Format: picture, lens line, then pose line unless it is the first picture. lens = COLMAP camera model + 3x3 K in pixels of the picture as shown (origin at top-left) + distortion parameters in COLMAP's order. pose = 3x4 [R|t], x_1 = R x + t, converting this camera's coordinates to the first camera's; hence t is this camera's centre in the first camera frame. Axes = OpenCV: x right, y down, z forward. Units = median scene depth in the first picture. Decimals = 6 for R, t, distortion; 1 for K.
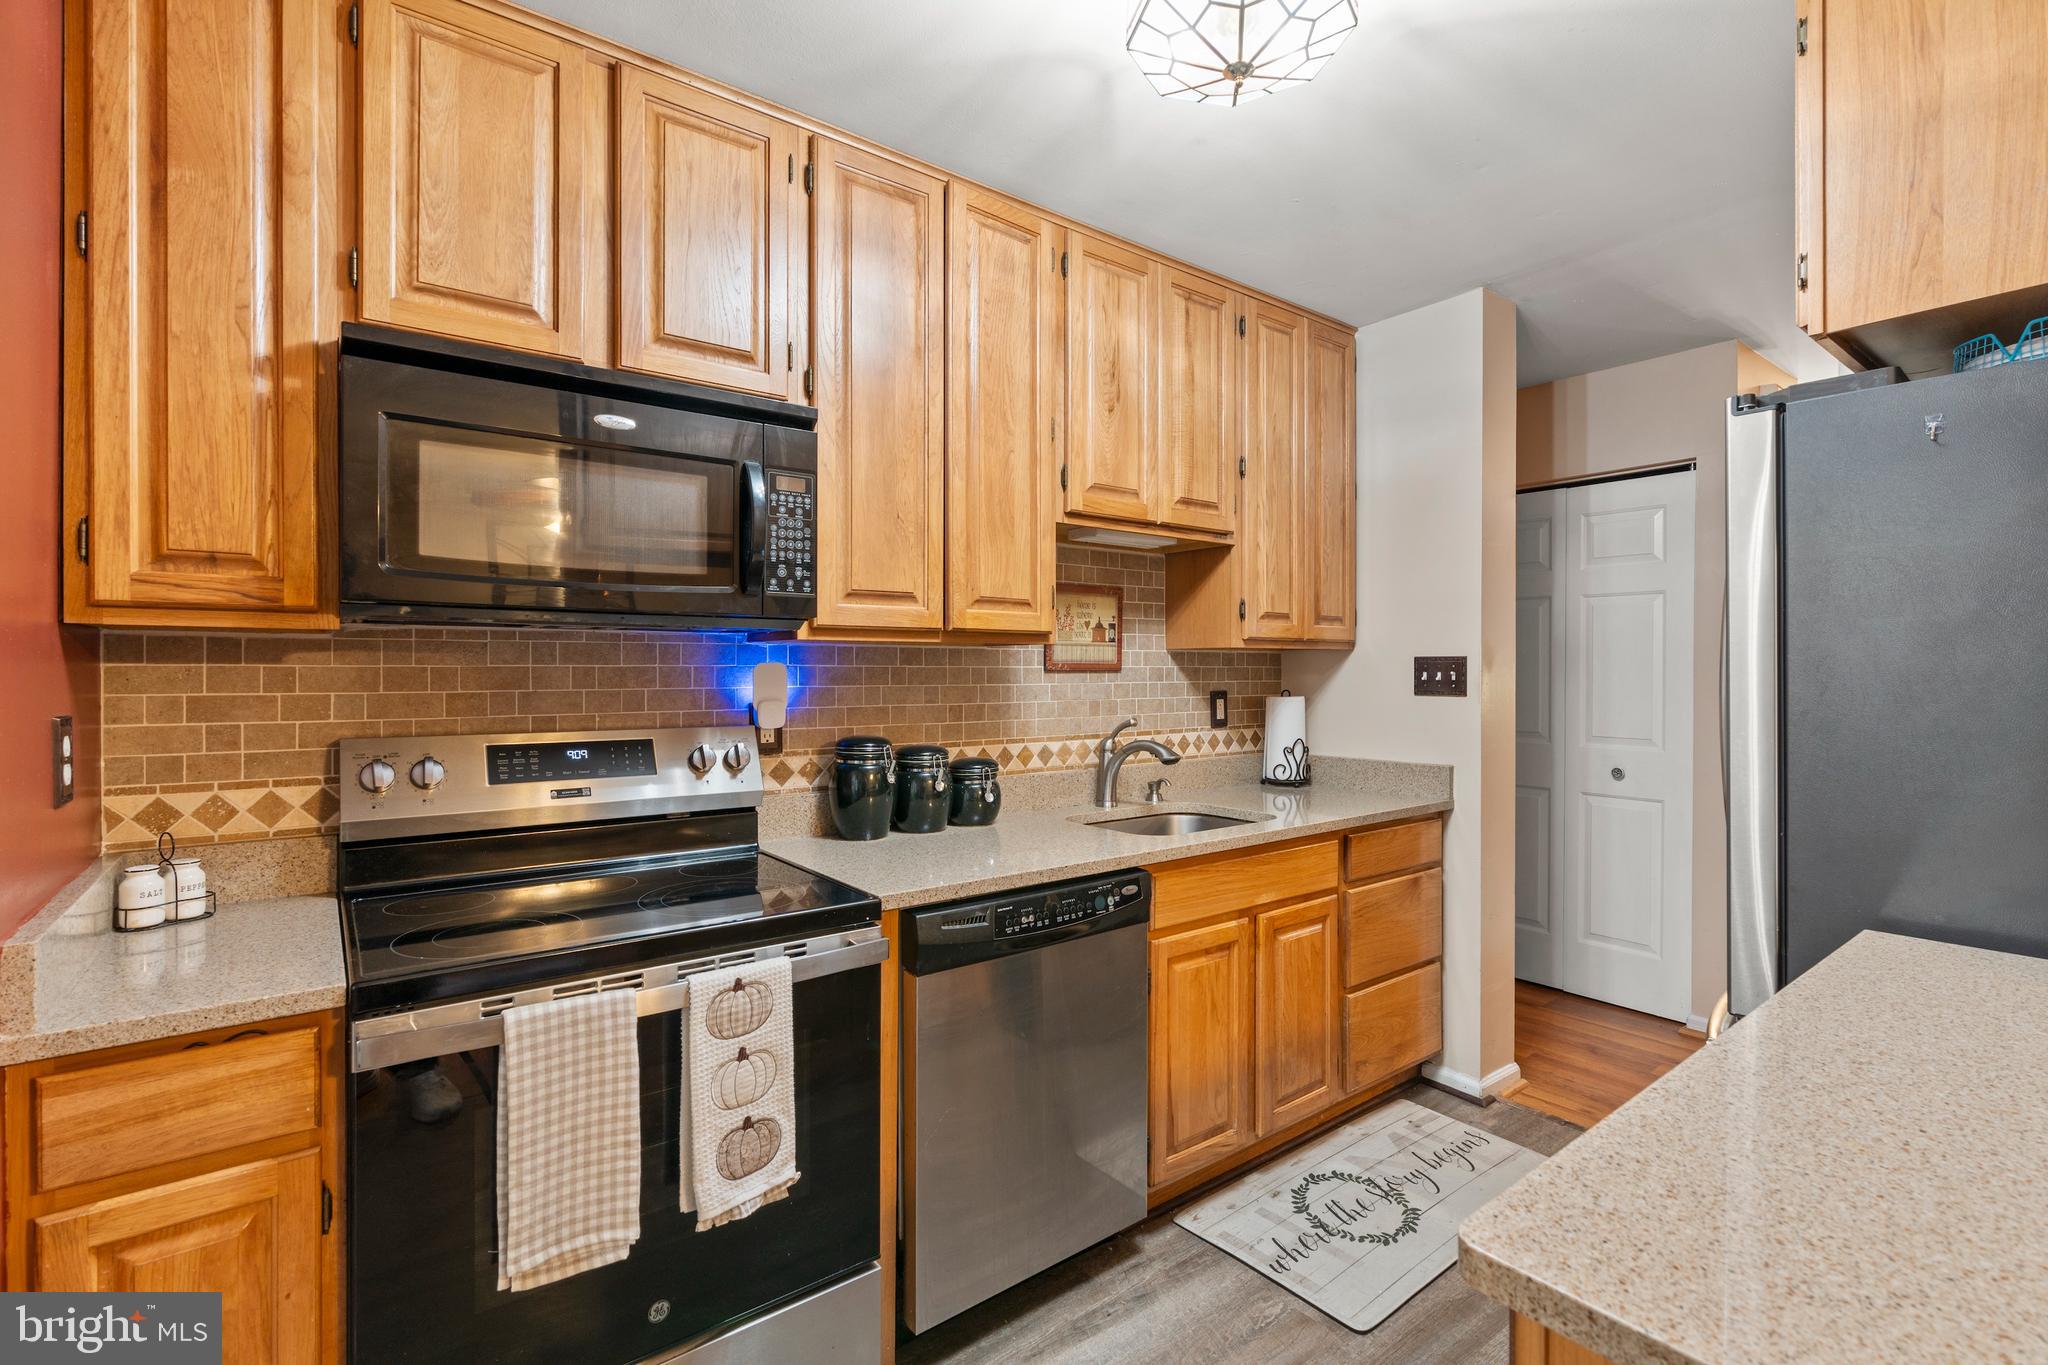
lens RADIAL K [[926.2, 0, 1023.6], [0, 926.2, 680.2], [0, 0, 1]] dist [-0.003328, -0.000835]
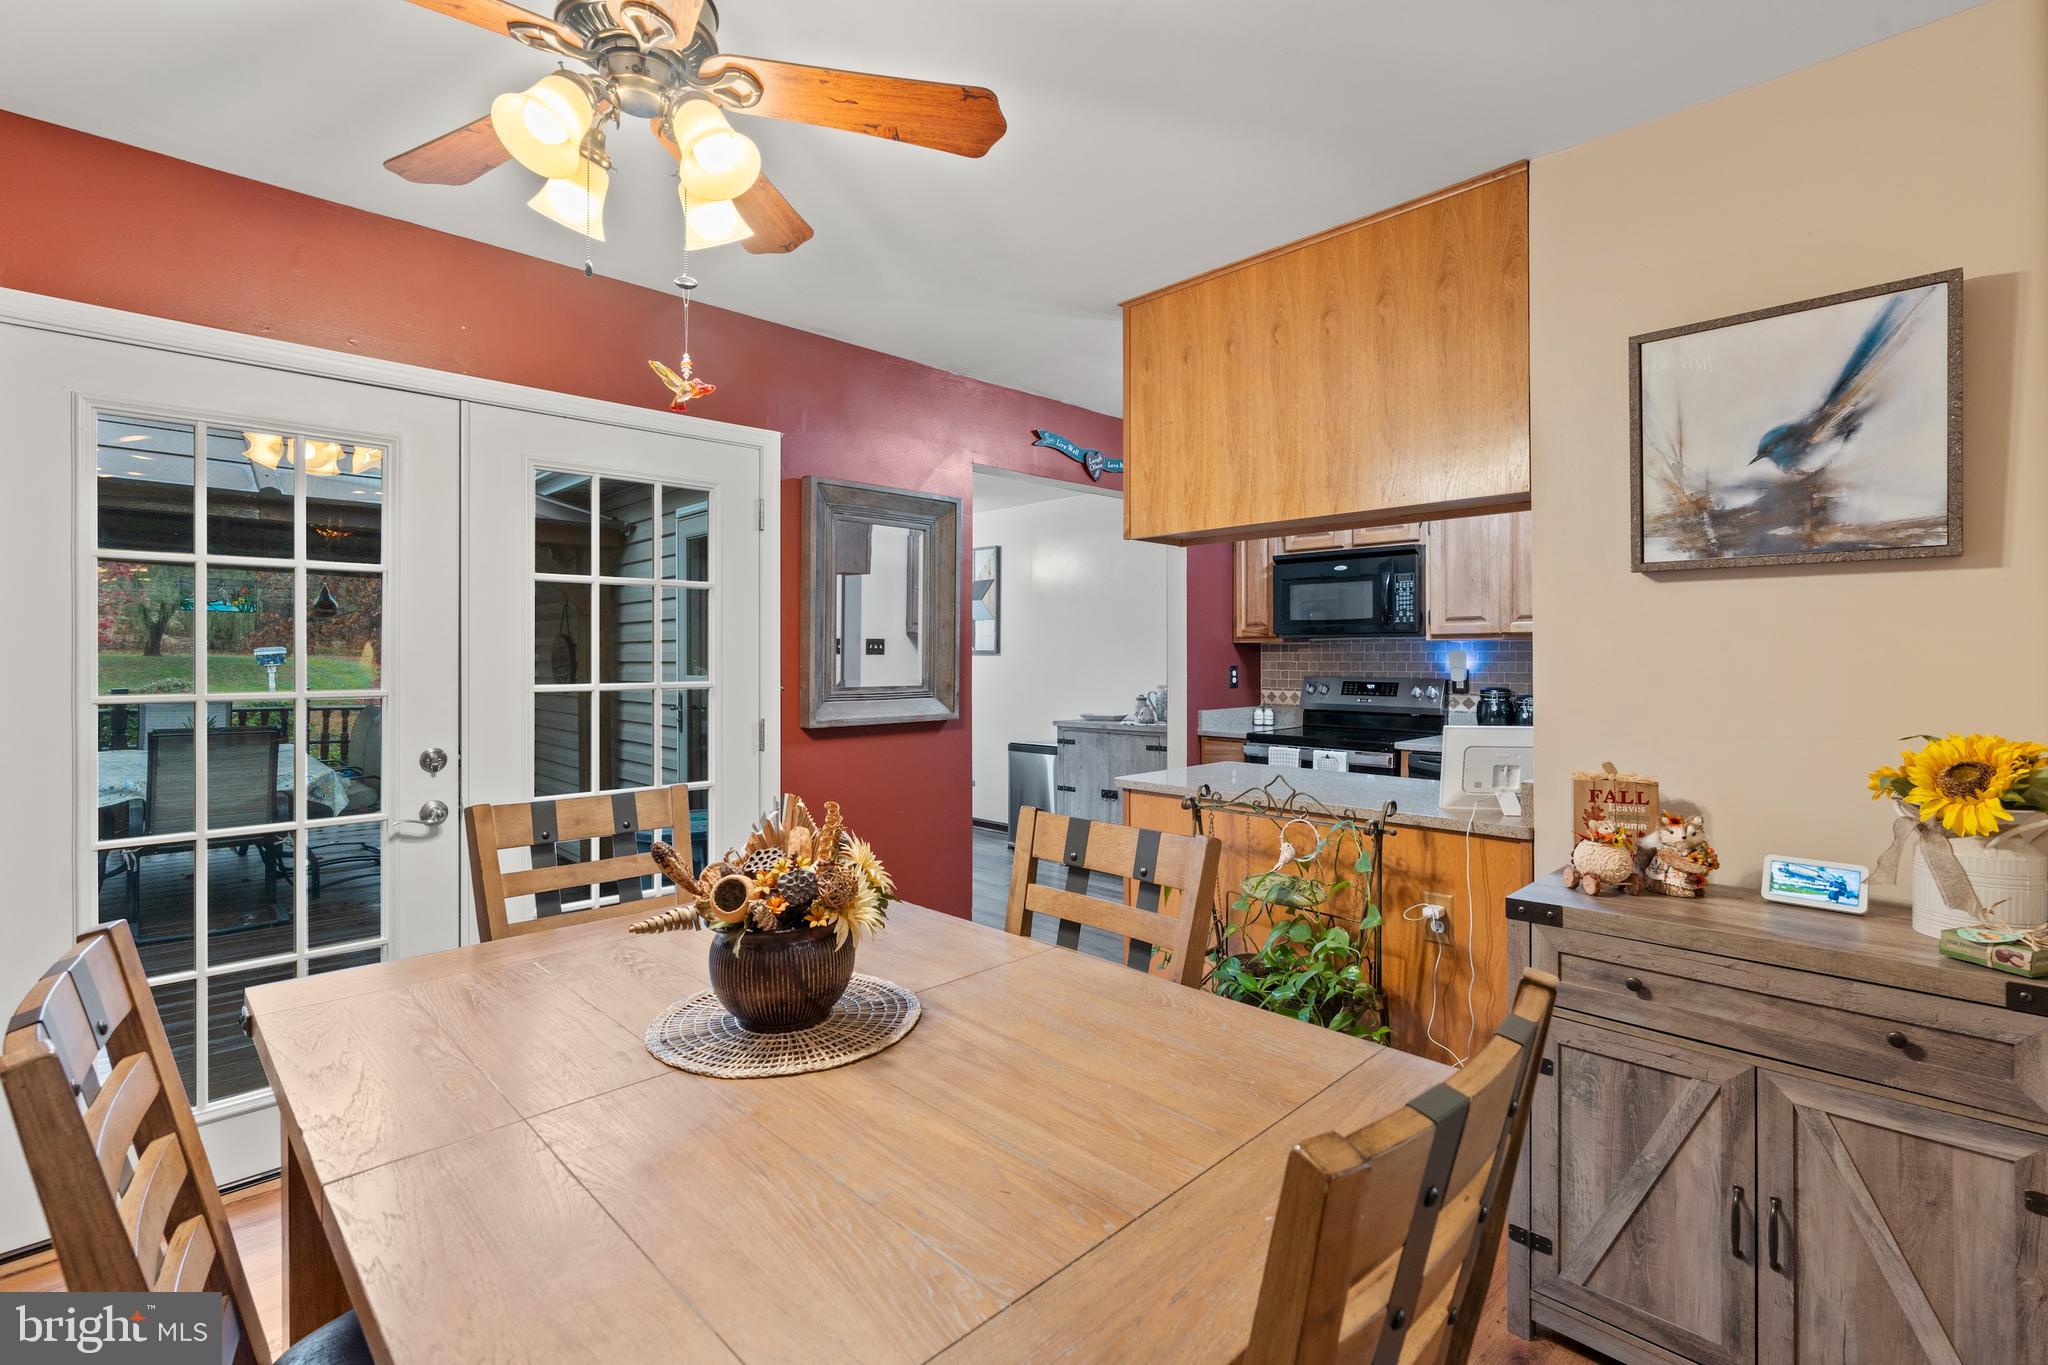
lens RADIAL K [[926.2, 0, 996.6], [0, 926.2, 658.7], [0, 0, 1]] dist [-0.003328, -0.000835]
pose [[0.102903, 0.006911, -0.994667, 1.551778], [-0.004483, 0.999969, 0.006484, -0.007758], [0.994681, 0.003792, 0.102931, -0.242698]]
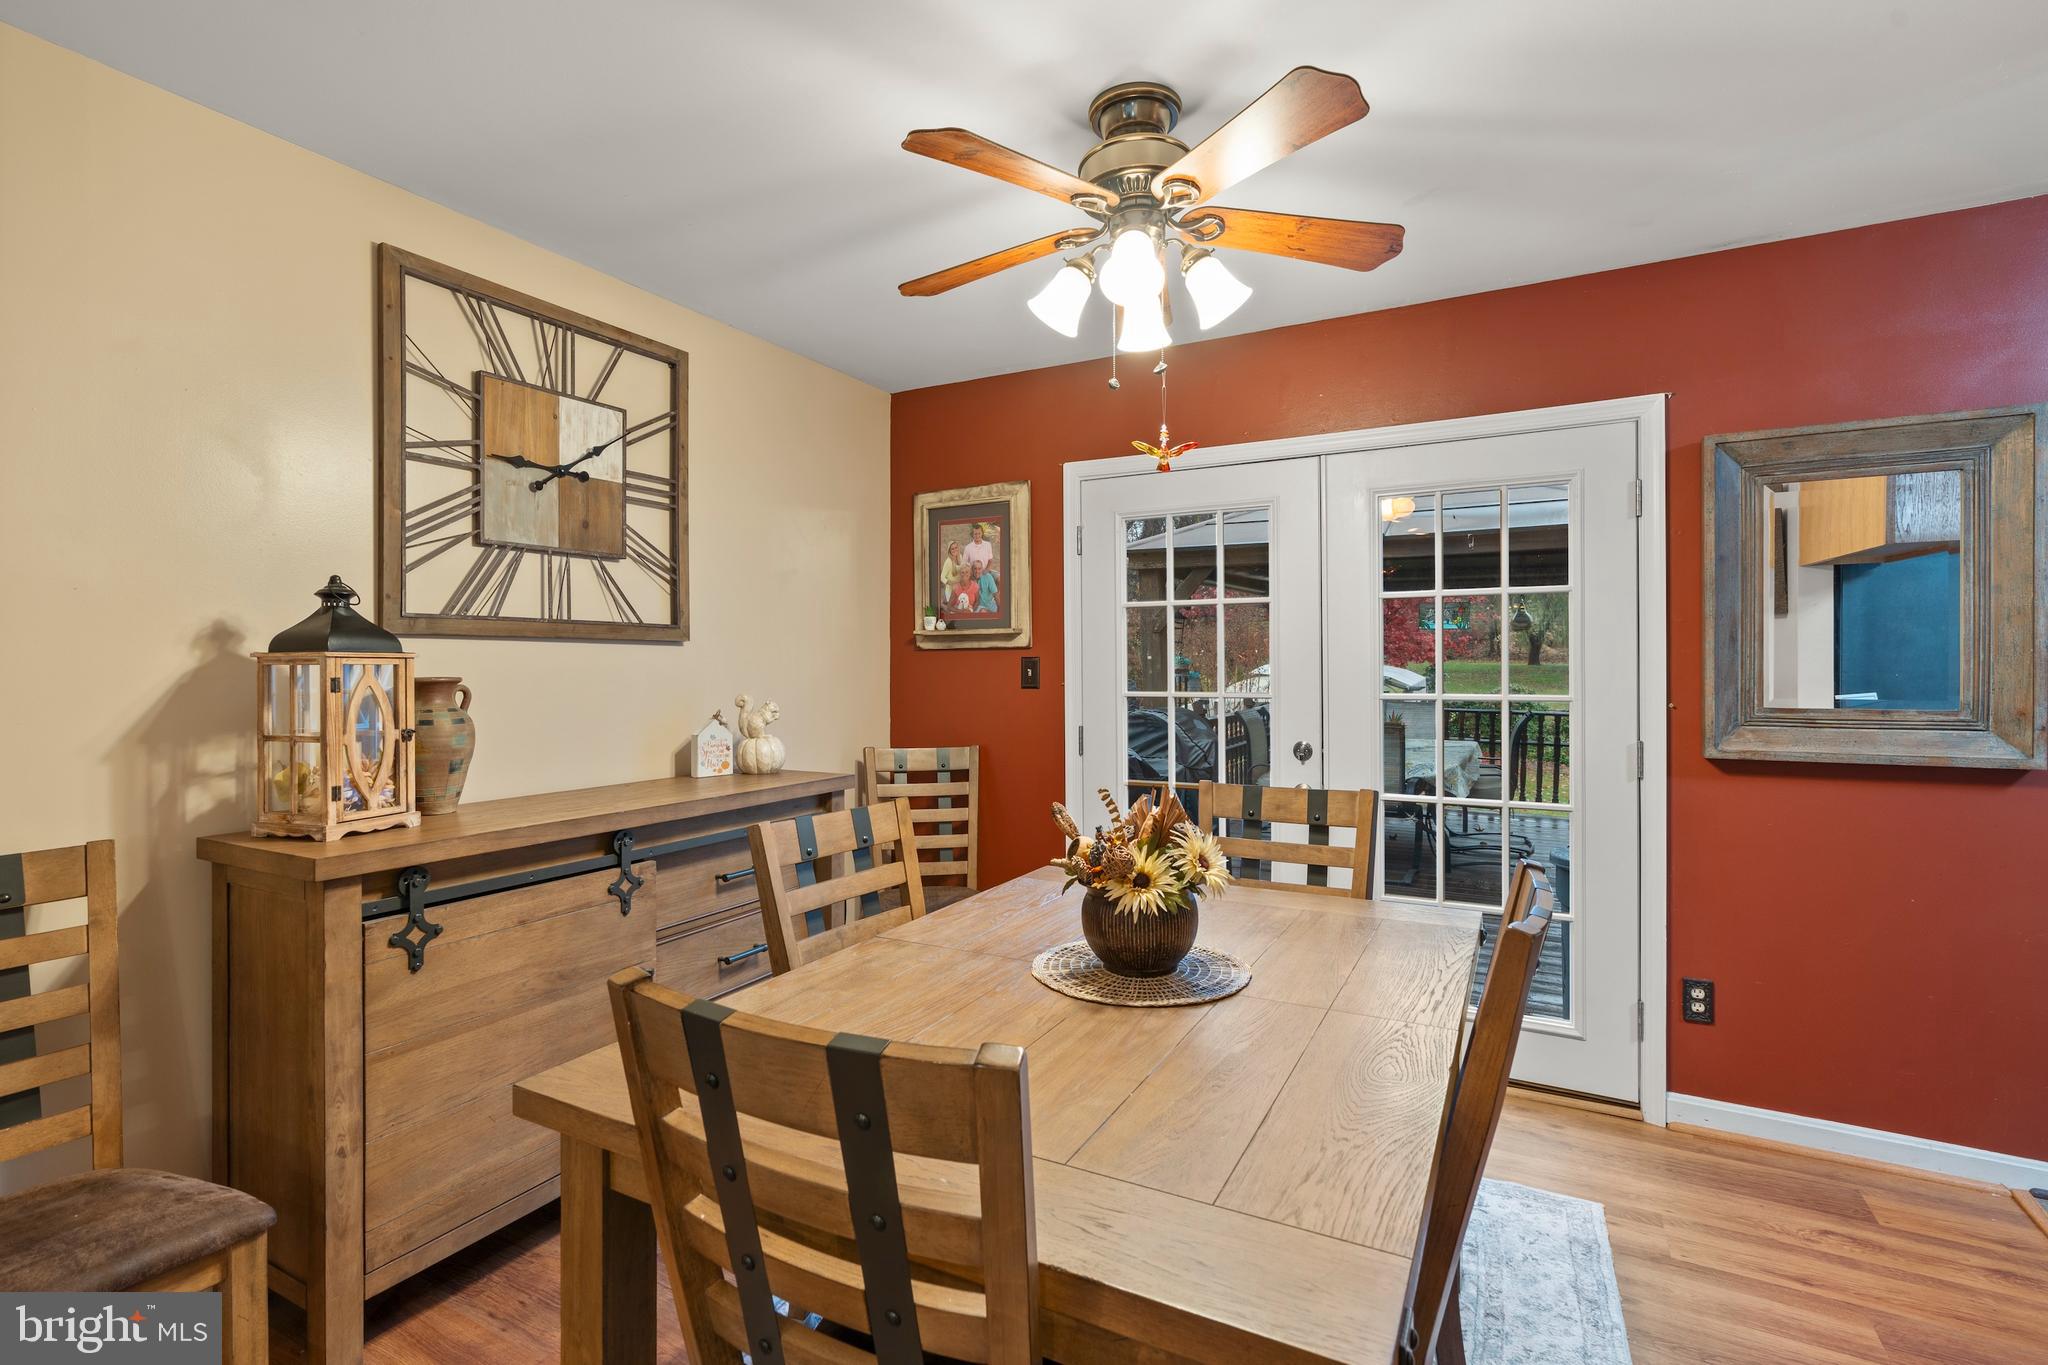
lens RADIAL K [[926.2, 0, 1022.5], [0, 926.2, 665.6], [0, 0, 1]] dist [-0.003328, -0.000835]
pose [[-0.917424, 0.005387, -0.397874, 1.323871], [0.005006, 0.999985, 0.001995, -0.008599], [0.397879, -0.000161, -0.917438, 0.287642]]
